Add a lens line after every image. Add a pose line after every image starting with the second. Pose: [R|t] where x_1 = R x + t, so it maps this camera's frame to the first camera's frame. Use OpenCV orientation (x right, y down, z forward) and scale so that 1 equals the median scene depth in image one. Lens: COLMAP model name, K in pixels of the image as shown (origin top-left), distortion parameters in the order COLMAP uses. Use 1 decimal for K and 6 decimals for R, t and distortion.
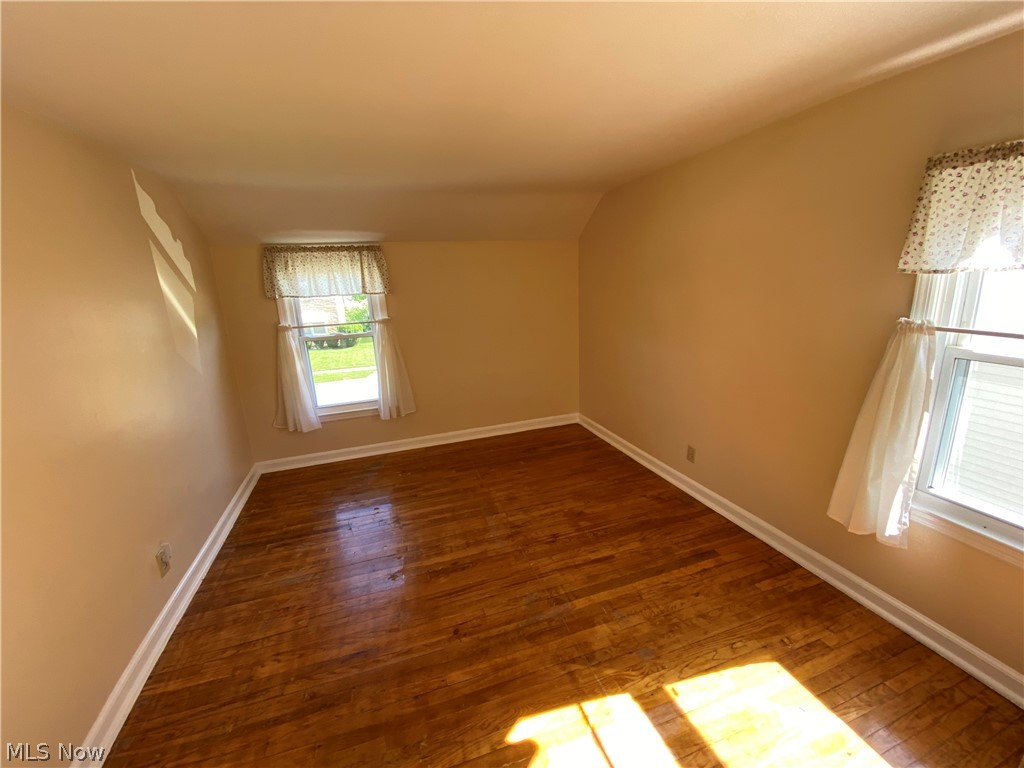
lens RADIAL K [[414.9, 0, 513.0], [0, 414.9, 383.1], [0, 0, 1]] dist [-0.016663, -0.004030]
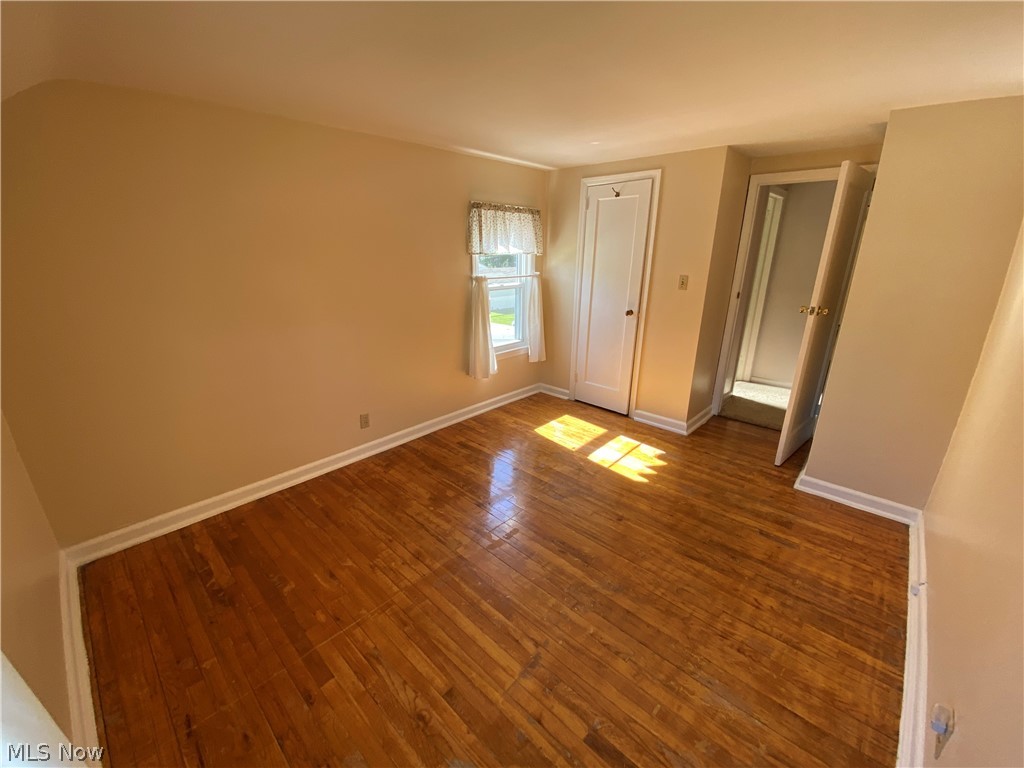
lens RADIAL K [[414.9, 0, 504.0], [0, 414.9, 377.6], [0, 0, 1]] dist [-0.016663, -0.004030]
pose [[-0.470259, -0.216686, 0.855514, -0.823799], [0.234584, 0.903825, 0.357869, -0.298272], [-0.850780, 0.368981, -0.374201, 1.366133]]
